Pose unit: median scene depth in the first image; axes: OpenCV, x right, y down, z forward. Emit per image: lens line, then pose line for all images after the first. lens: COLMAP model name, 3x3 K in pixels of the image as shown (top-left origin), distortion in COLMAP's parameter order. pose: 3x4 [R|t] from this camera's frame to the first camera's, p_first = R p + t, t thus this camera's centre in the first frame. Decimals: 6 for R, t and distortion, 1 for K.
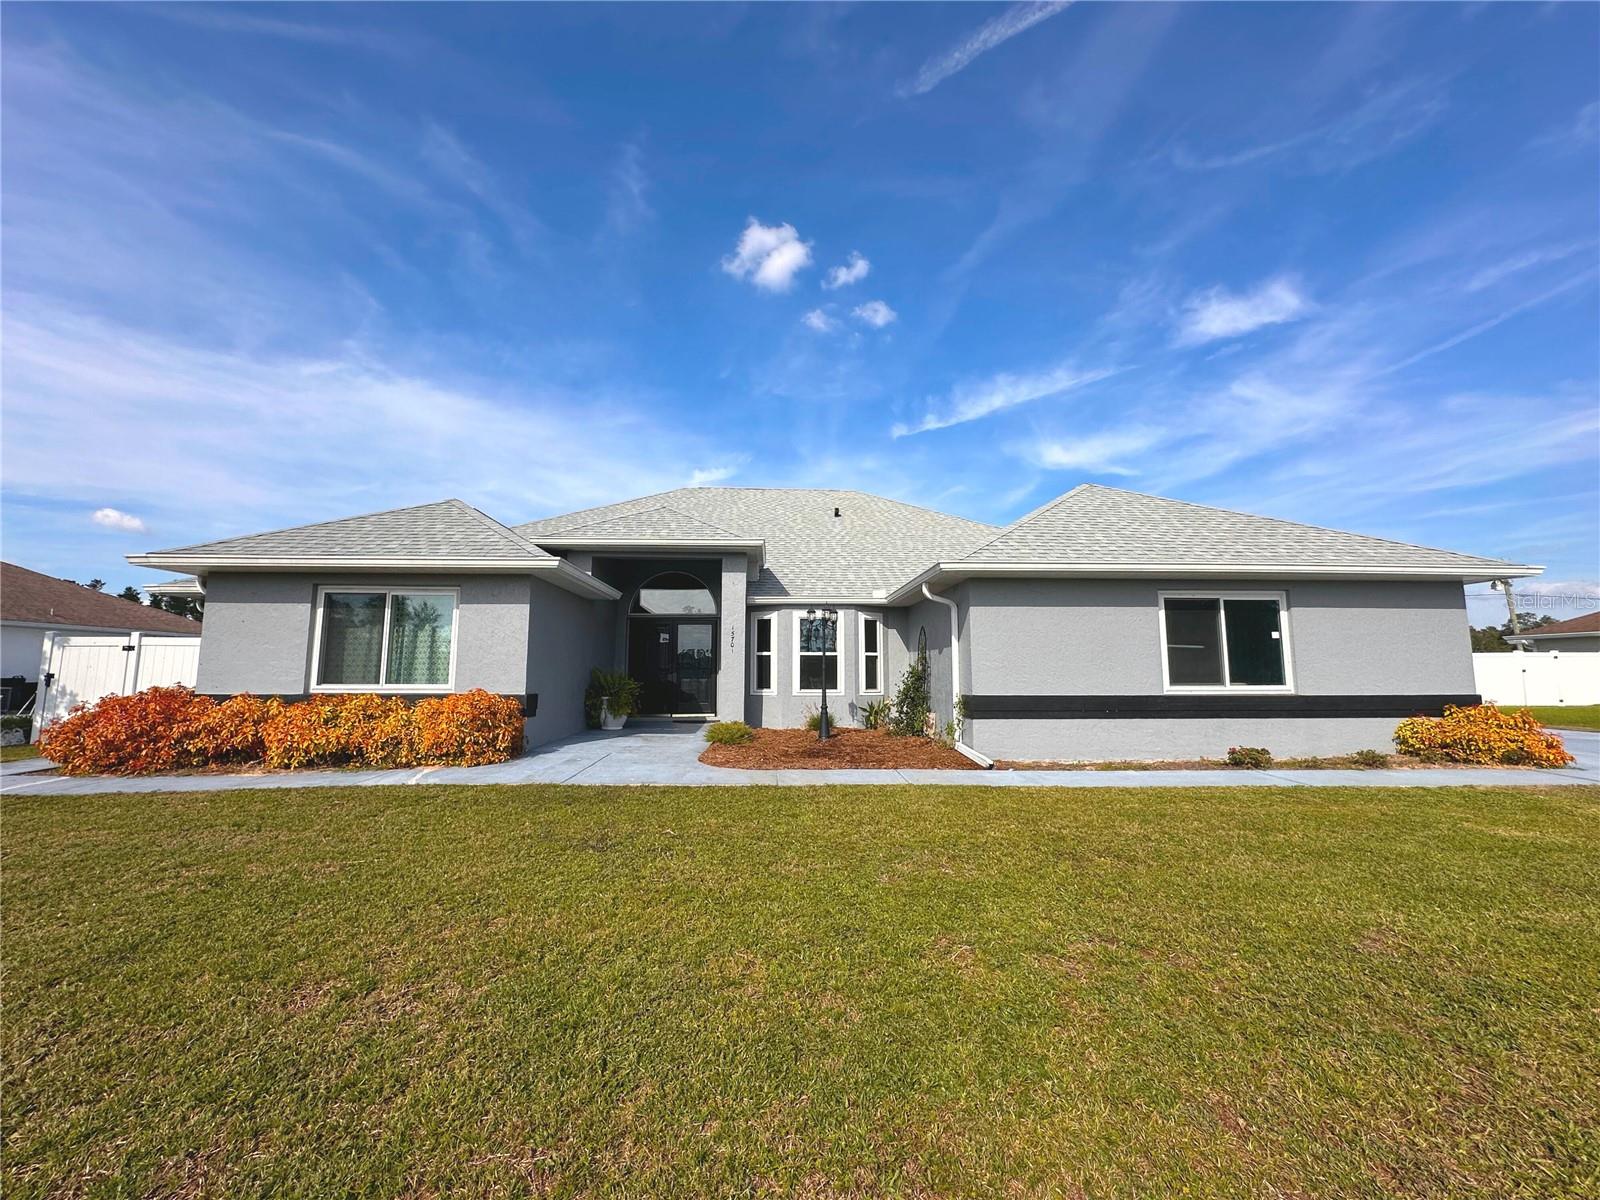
lens RADIAL K [[633.6, 0, 800.0], [0, 633.6, 600.0], [0, 0, 1]] dist [0.001707, 0.000823]
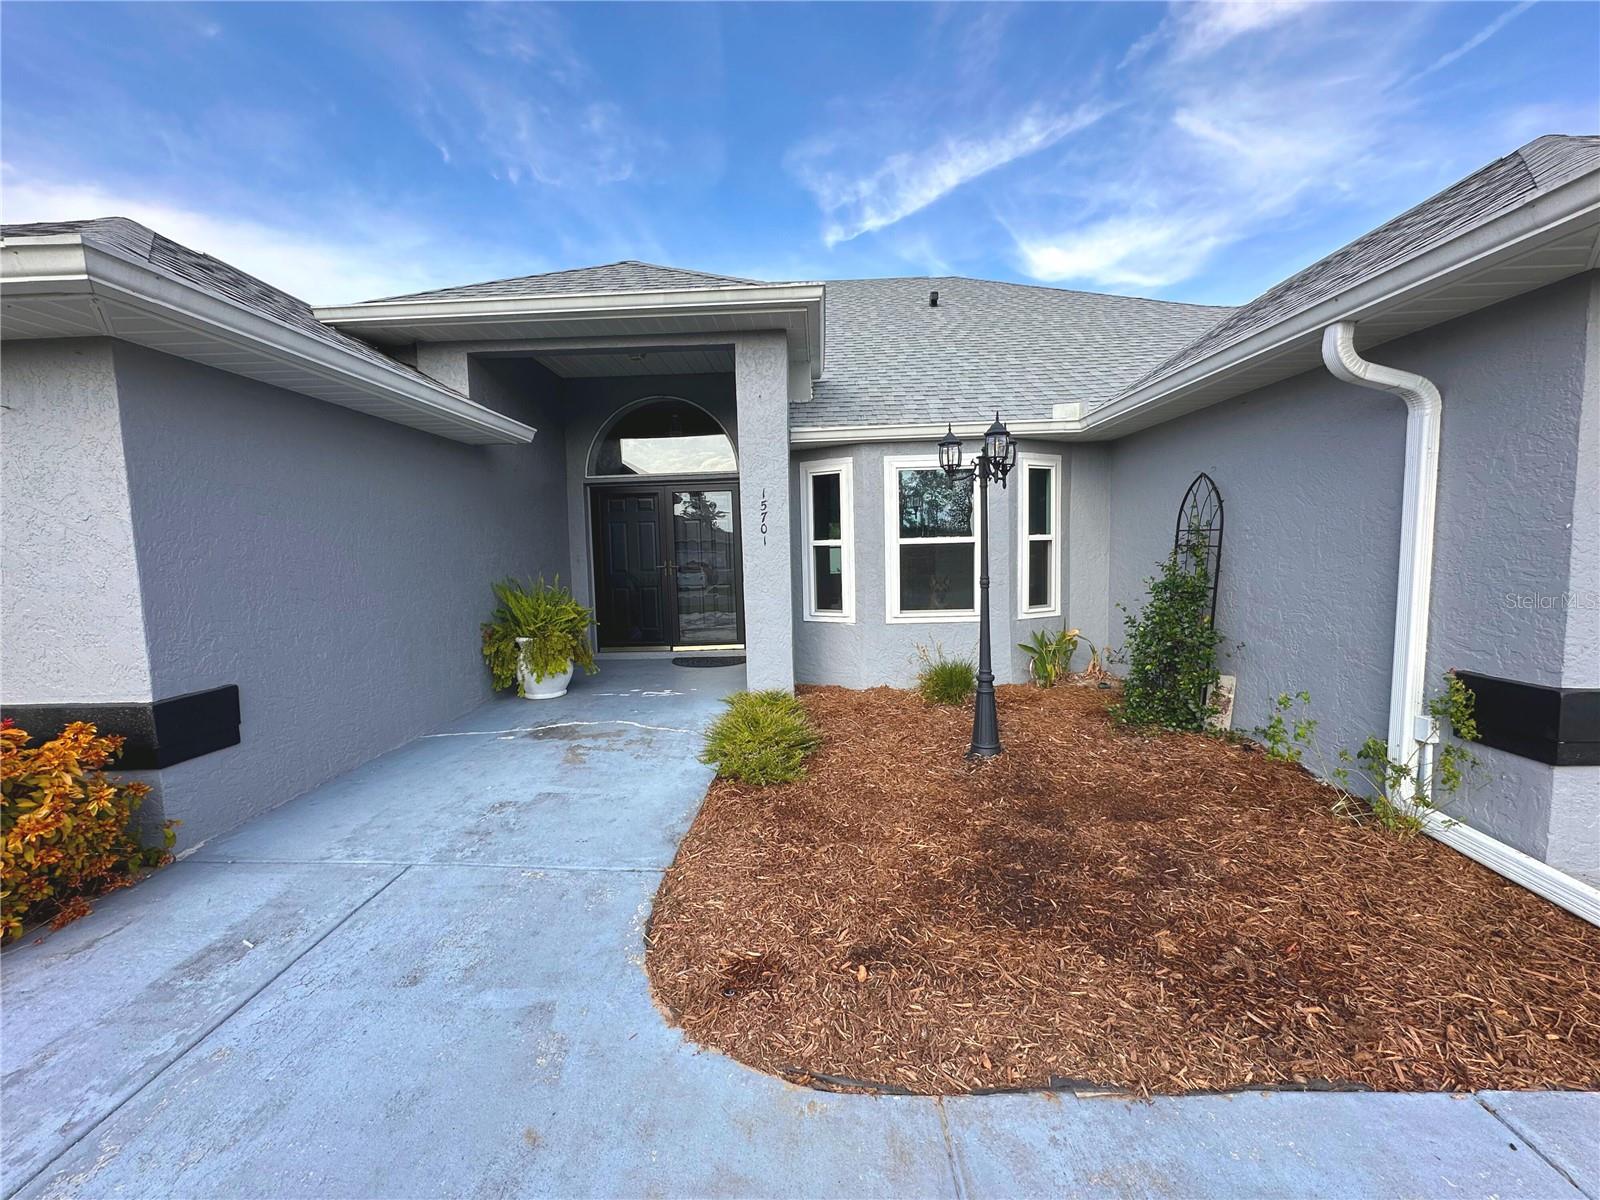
lens RADIAL K [[633.6, 0, 800.0], [0, 633.6, 600.0], [0, 0, 1]] dist [0.001707, 0.000823]
pose [[0.996693, -0.019675, -0.078846, -0.040095], [0.035139, 0.979196, 0.199852, 0.026832], [0.073273, -0.201962, 0.976649, 0.492079]]
